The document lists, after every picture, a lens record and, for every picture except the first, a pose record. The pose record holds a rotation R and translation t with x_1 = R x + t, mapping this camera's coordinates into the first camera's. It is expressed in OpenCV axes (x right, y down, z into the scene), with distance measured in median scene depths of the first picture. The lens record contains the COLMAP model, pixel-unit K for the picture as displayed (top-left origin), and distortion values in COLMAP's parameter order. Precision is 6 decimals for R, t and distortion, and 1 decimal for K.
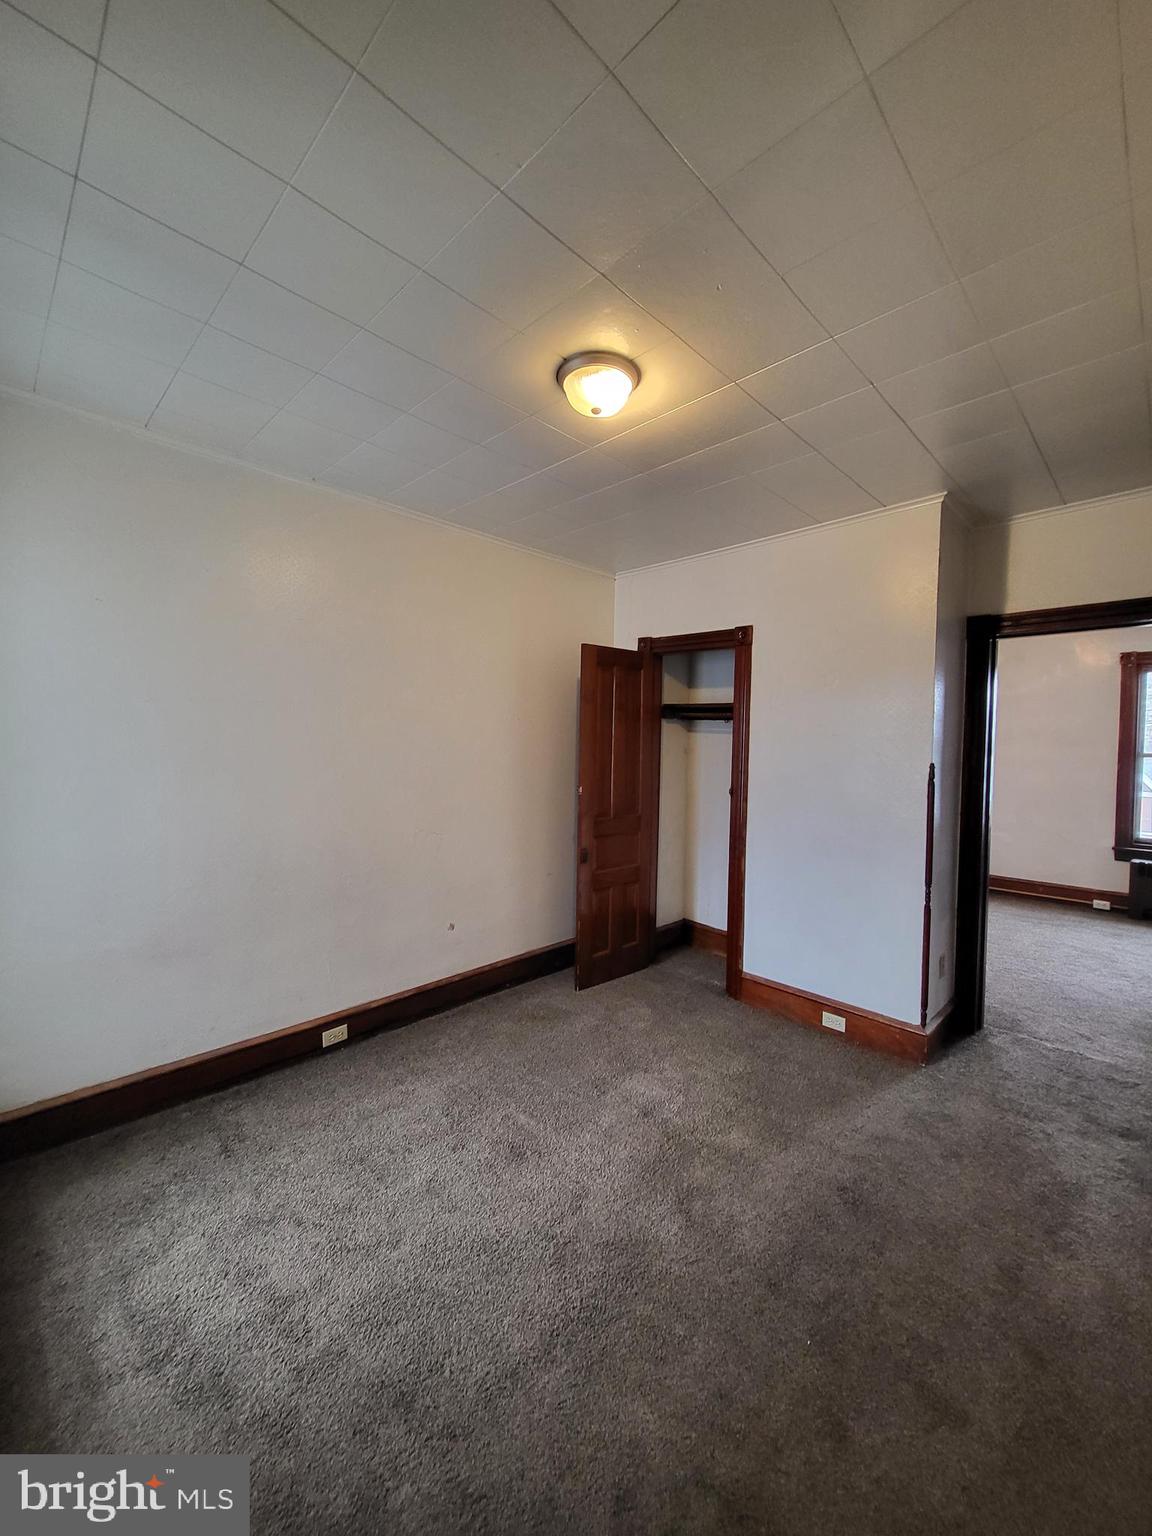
lens RADIAL K [[603.2, 0, 583.1], [0, 603.2, 757.9], [0, 0, 1]] dist [-0.001102, -0.000553]
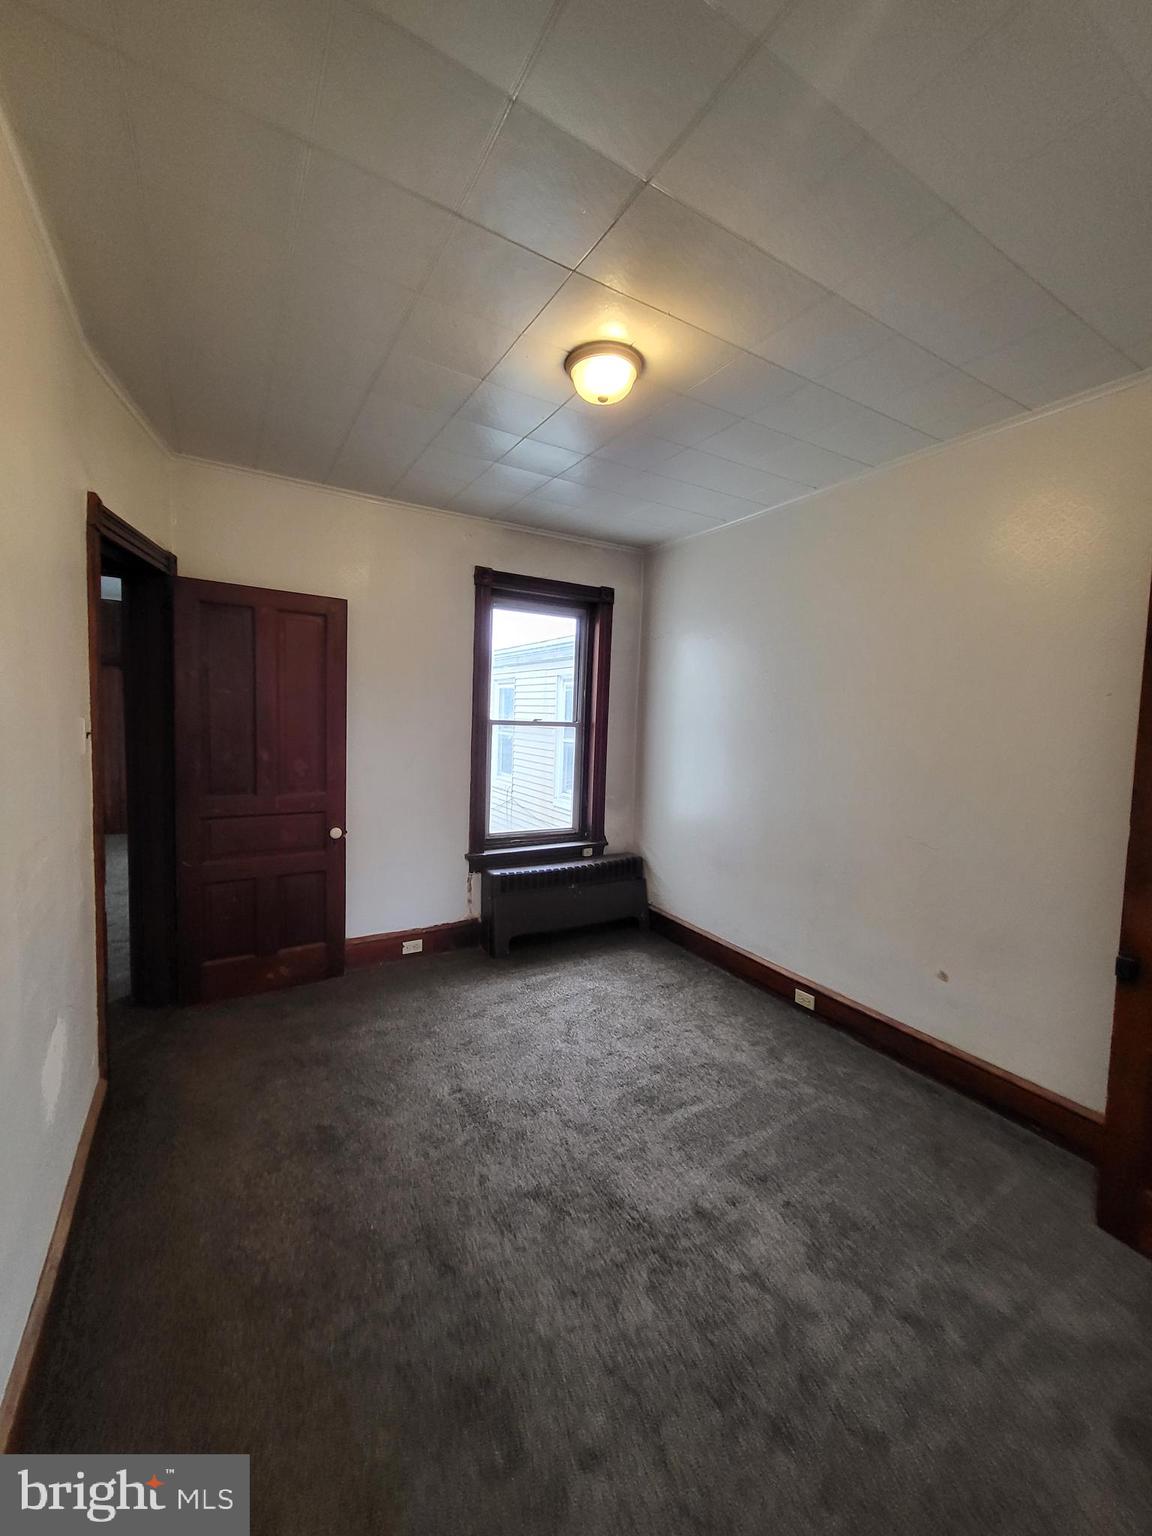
lens RADIAL K [[603.2, 0, 583.1], [0, 603.2, 757.9], [0, 0, 1]] dist [-0.001102, -0.000553]
pose [[-0.242617, 0.045006, -0.969078, 0.974179], [-0.063003, 0.996084, 0.062033, -0.016099], [0.968074, 0.076105, -0.238831, 1.149681]]
